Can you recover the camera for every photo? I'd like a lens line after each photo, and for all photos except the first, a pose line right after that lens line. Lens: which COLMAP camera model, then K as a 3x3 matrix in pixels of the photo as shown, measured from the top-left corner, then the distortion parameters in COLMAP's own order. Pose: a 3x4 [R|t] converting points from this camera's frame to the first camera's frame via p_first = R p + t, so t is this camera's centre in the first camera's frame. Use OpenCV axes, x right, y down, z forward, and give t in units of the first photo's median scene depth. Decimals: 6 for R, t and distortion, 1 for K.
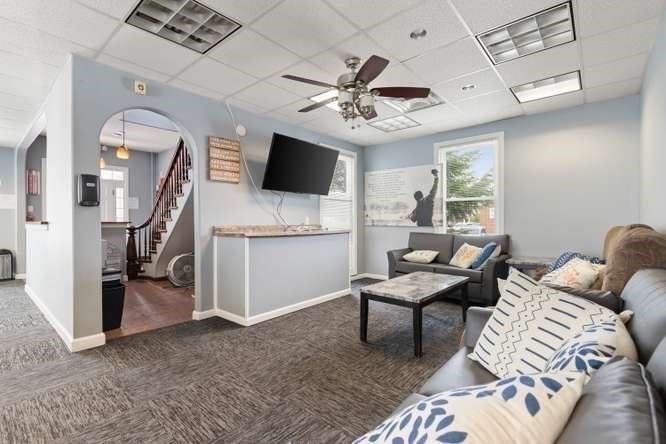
lens RADIAL K [[311.4, 0, 333.0], [0, 311.4, 222.0], [0, 0, 1]] dist [0.001248, 0.000109]
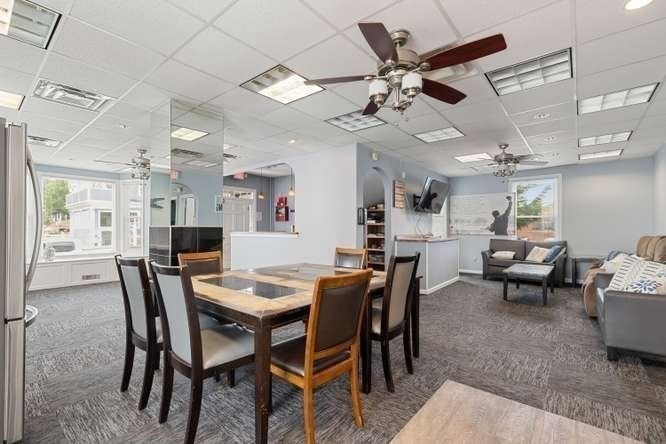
lens RADIAL K [[298.6, 0, 333.0], [0, 298.6, 222.0], [0, 0, 1]] dist [0.002004, 0.000543]
pose [[0.999865, 0.001155, 0.016403, -0.532994], [-0.000807, 0.999775, -0.021191, -0.016701], [-0.016424, 0.021174, 0.999641, -0.402455]]
